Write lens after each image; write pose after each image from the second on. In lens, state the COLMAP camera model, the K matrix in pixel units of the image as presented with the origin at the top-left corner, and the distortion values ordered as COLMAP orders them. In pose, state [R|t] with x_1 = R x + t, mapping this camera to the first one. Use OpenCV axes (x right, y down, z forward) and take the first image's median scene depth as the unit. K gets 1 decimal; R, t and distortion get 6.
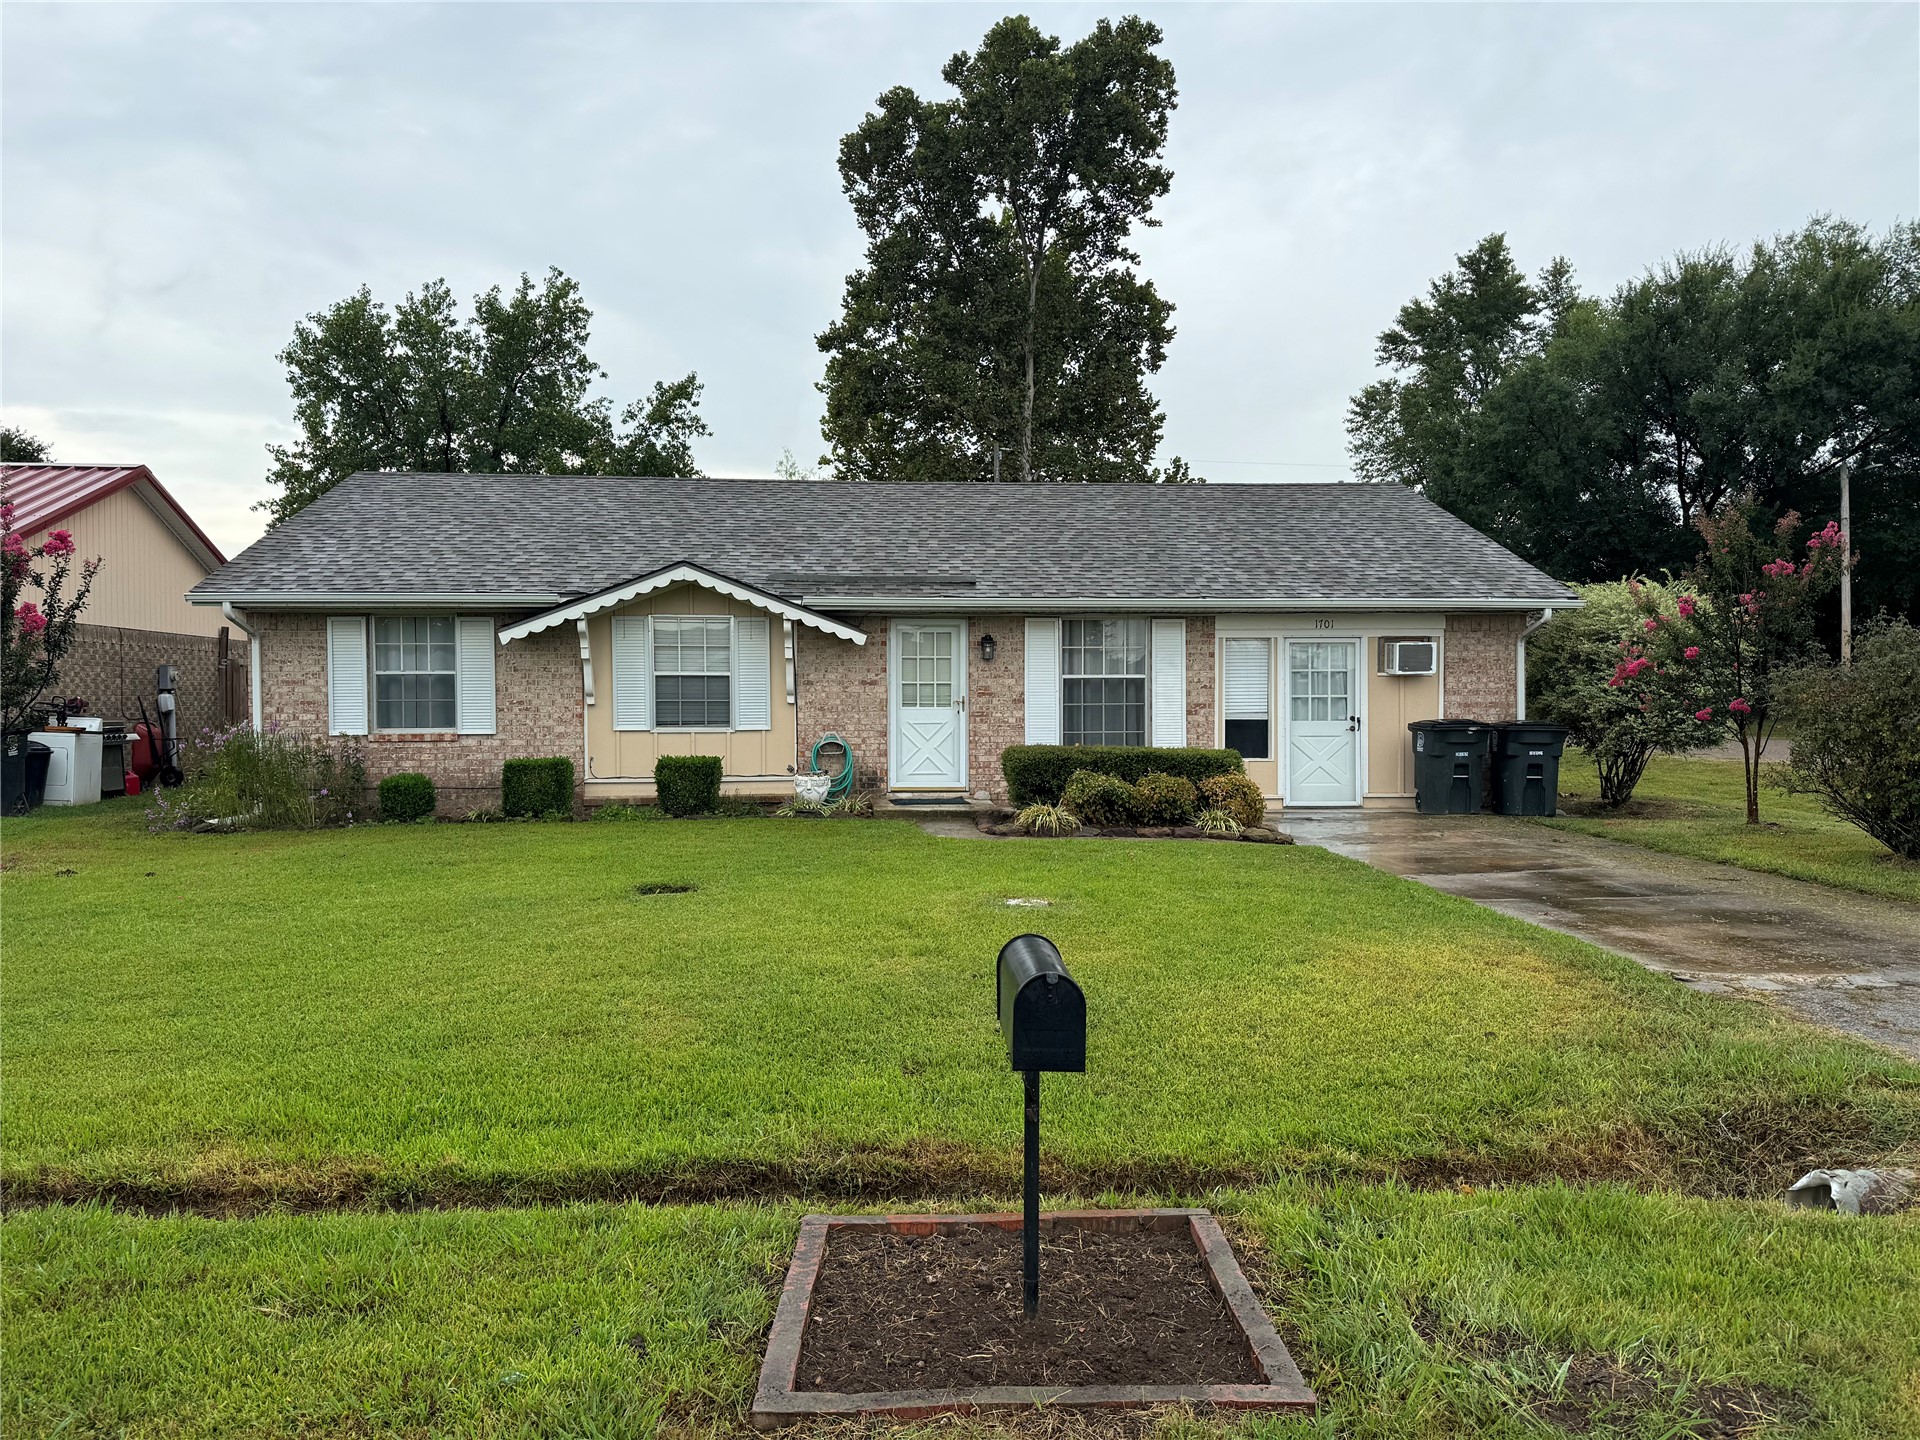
lens RADIAL K [[1362.8, 0, 953.9], [0, 1362.8, 706.7], [0, 0, 1]] dist [0.074383, -0.058241]
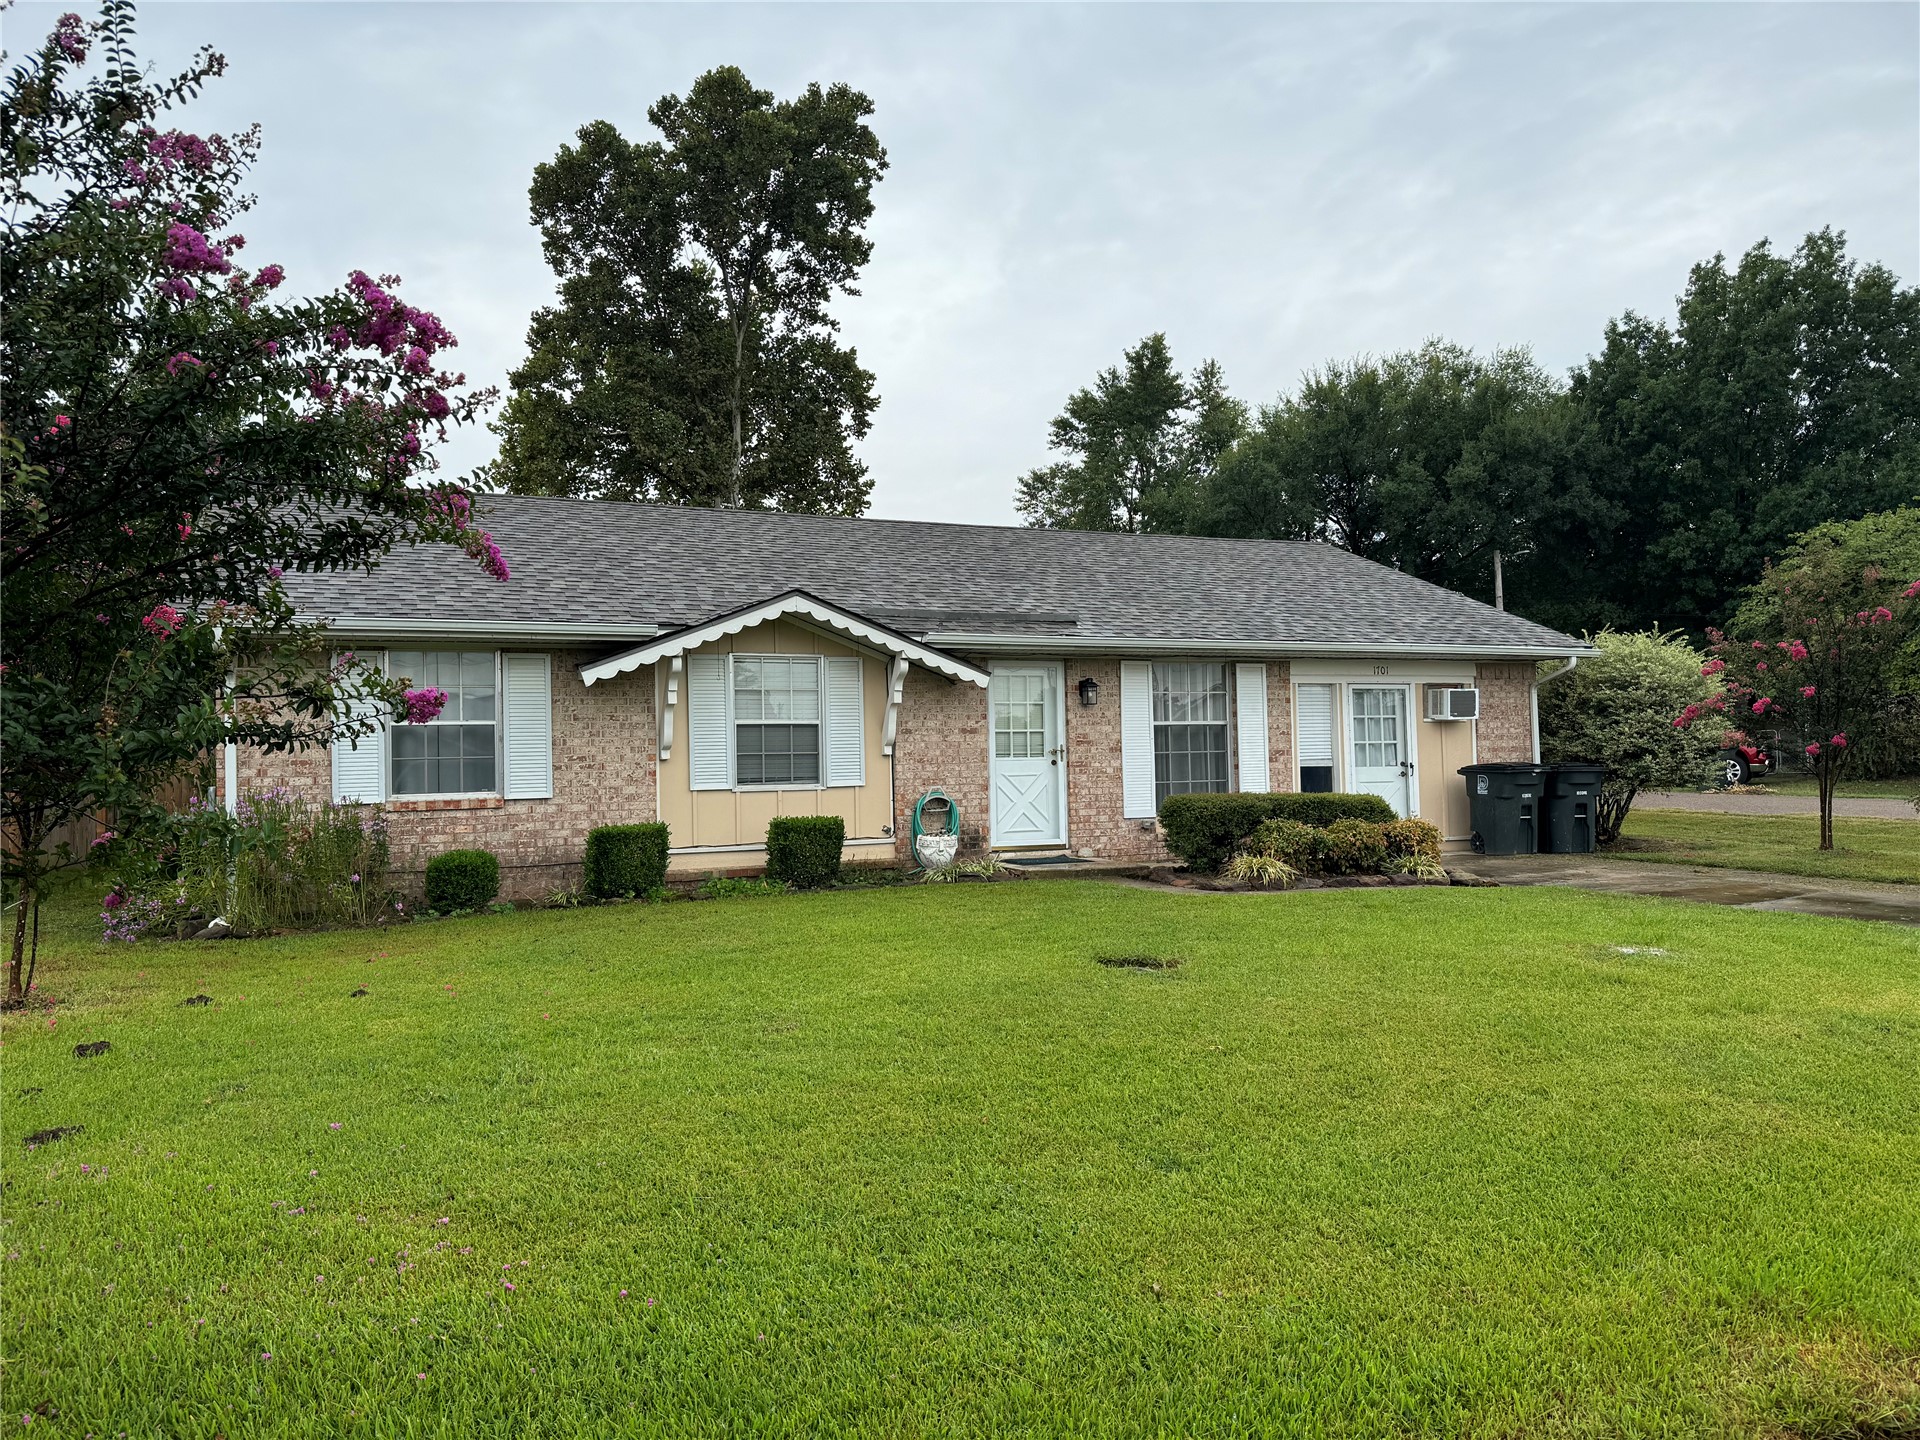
lens RADIAL K [[1362.8, 0, 954.6], [0, 1362.8, 723.1], [0, 0, 1]] dist [0.074383, -0.058241]
pose [[0.947853, -0.006508, 0.318642, -0.341237], [0.020529, 0.998962, -0.040663, 0.012734], [-0.318046, 0.045084, 0.947003, 0.148102]]
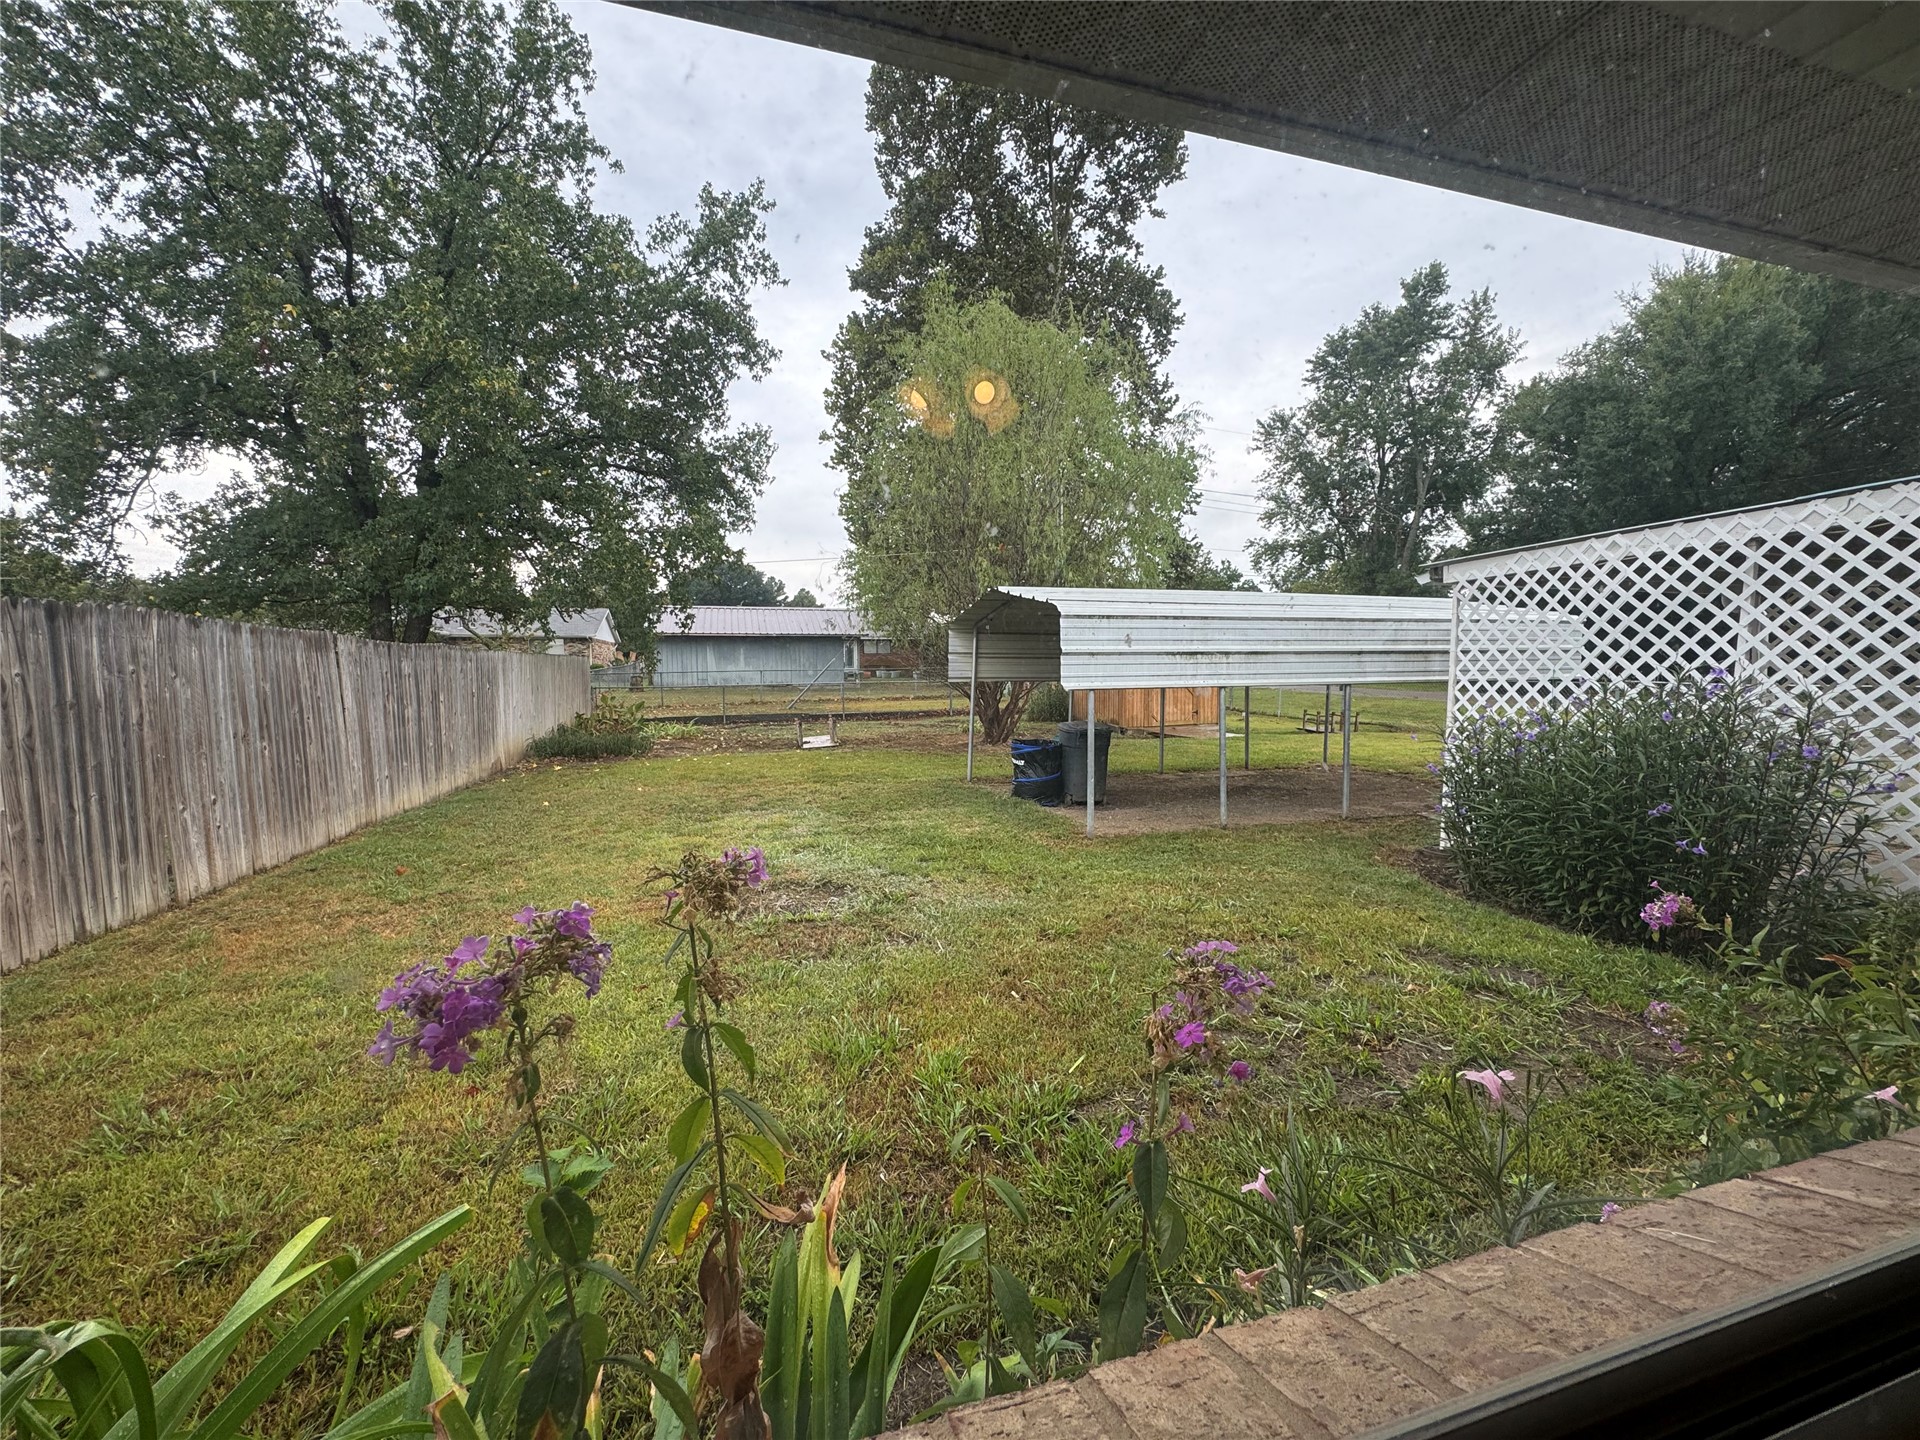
lens RADIAL K [[773.1, 0, 973.7], [0, 773.1, 726.6], [0, 0, 1]] dist [0.001084, 0.000044]
pose [[0.976080, -0.014163, 0.216950, -0.409695], [-0.001687, 0.997352, 0.072701, -0.012820], [-0.217405, -0.071328, 0.973472, 1.392228]]
